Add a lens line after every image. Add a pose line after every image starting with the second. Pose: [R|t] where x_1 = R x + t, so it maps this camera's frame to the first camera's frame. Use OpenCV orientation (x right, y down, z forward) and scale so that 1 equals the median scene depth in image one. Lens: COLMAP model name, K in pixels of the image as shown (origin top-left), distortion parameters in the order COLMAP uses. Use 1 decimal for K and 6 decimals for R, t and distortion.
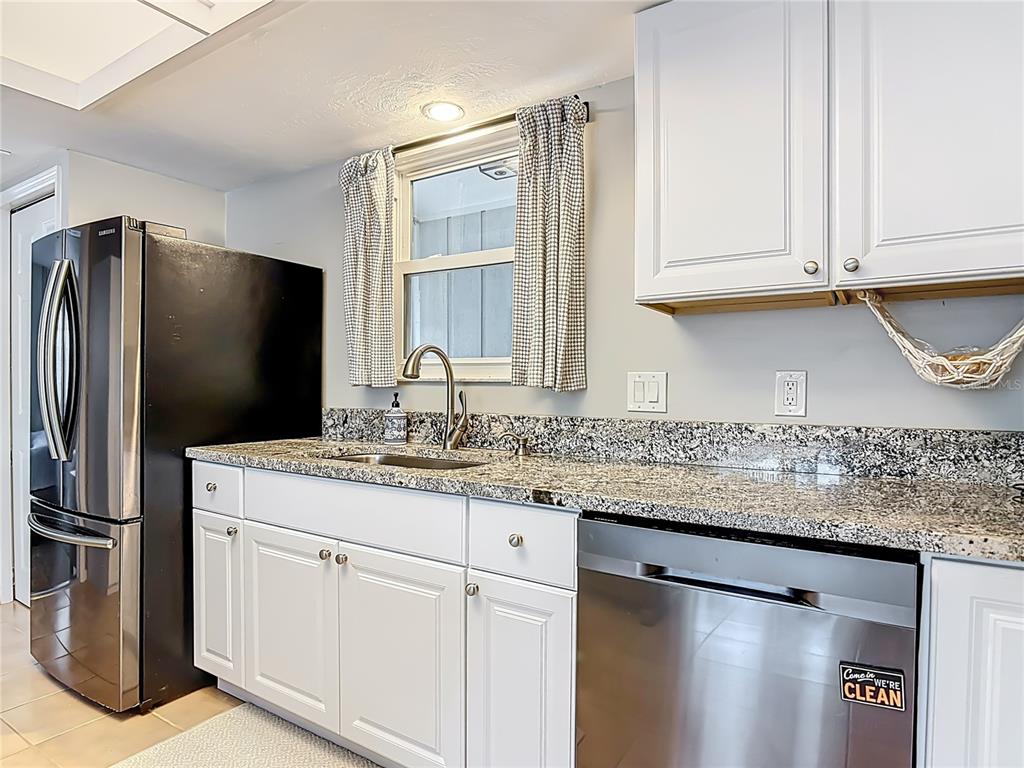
lens RADIAL K [[587.0, 0, 512.9], [0, 587.0, 390.0], [0, 0, 1]] dist [-0.022119, -0.000894]
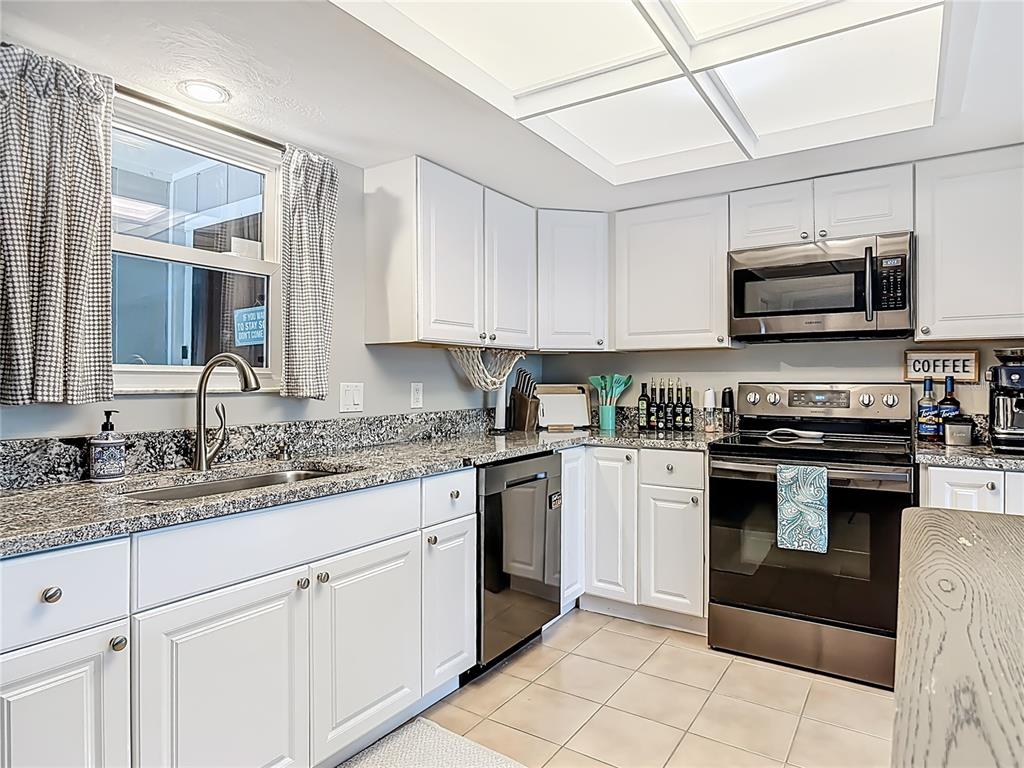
lens RADIAL K [[600.8, 0, 510.5], [0, 600.8, 381.3], [0, 0, 1]] dist [-0.014264, -0.003384]
pose [[0.029748, -0.007484, 0.999529, -1.212649], [0.010749, 0.999917, 0.007167, -0.042792], [-0.999500, 0.010530, 0.029825, 0.610162]]
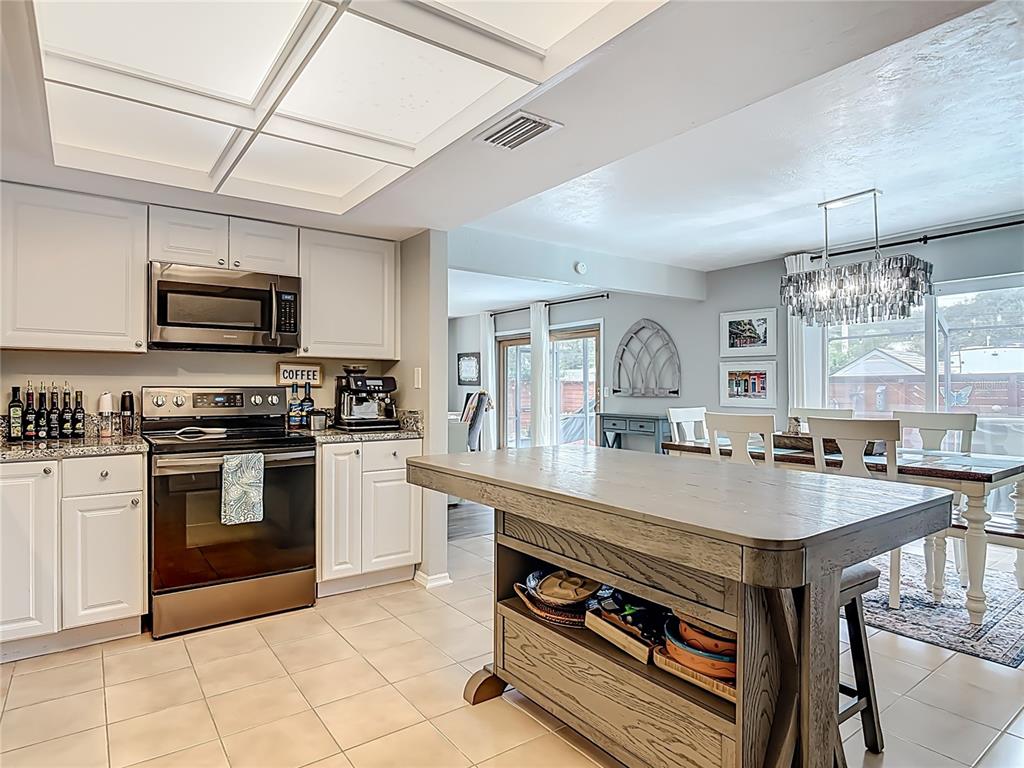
lens RADIAL K [[587.0, 0, 512.9], [0, 587.0, 390.0], [0, 0, 1]] dist [-0.022119, -0.000894]
pose [[-0.930208, -0.009914, 0.366898, -1.128898], [-0.004297, 0.999861, 0.016122, -0.041592], [-0.367007, 0.013420, -0.930121, 1.226140]]
